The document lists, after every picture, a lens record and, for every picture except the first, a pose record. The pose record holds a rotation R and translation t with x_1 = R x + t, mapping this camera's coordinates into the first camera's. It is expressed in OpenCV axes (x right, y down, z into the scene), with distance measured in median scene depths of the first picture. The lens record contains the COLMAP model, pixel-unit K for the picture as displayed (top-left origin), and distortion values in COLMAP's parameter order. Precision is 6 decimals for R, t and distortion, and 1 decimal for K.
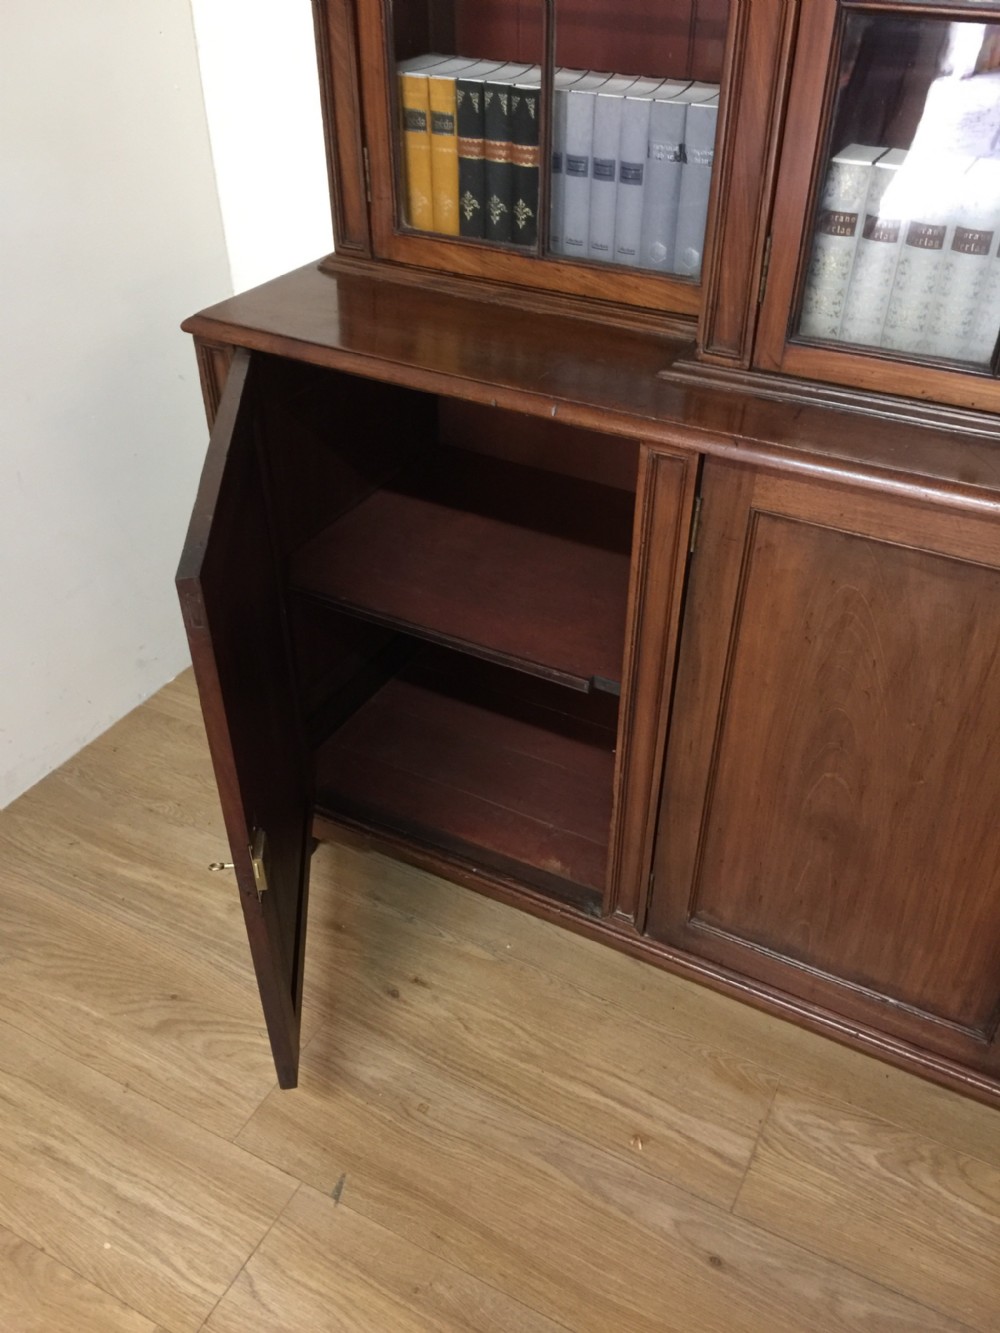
lens RADIAL K [[1133.5, 0, 500.1], [0, 1133.5, 664.2], [0, 0, 1]] dist [0.090114, -0.120281]
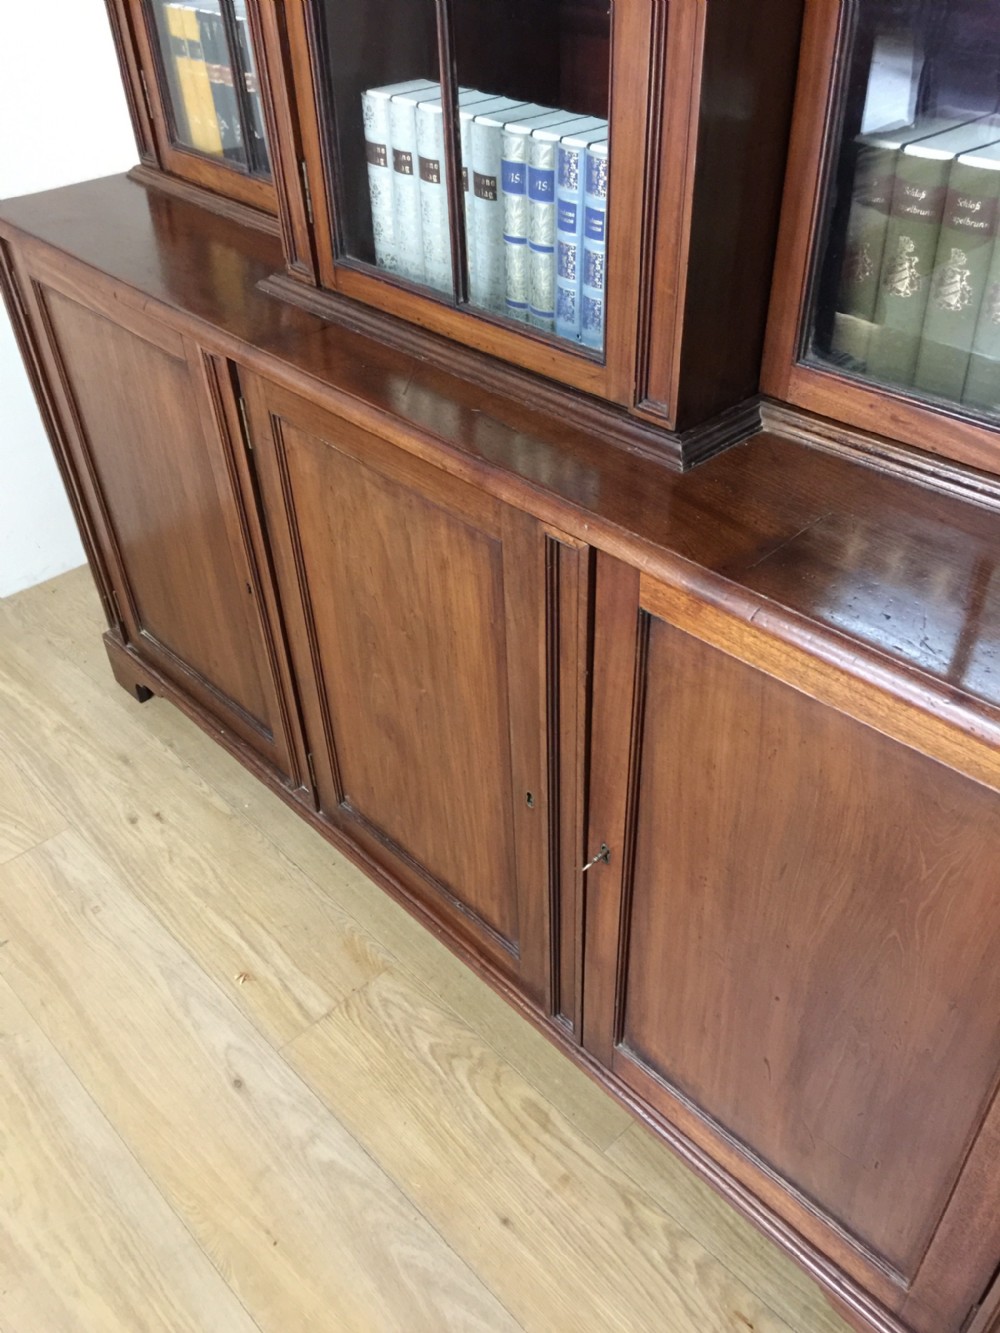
lens RADIAL K [[1133.5, 0, 500.1], [0, 1133.5, 664.2], [0, 0, 1]] dist [0.090114, -0.120281]
pose [[0.945774, 0.174320, -0.274088, 0.641696], [-0.162916, 0.984561, 0.064020, -0.001571], [0.281017, -0.015895, 0.959571, -0.003738]]
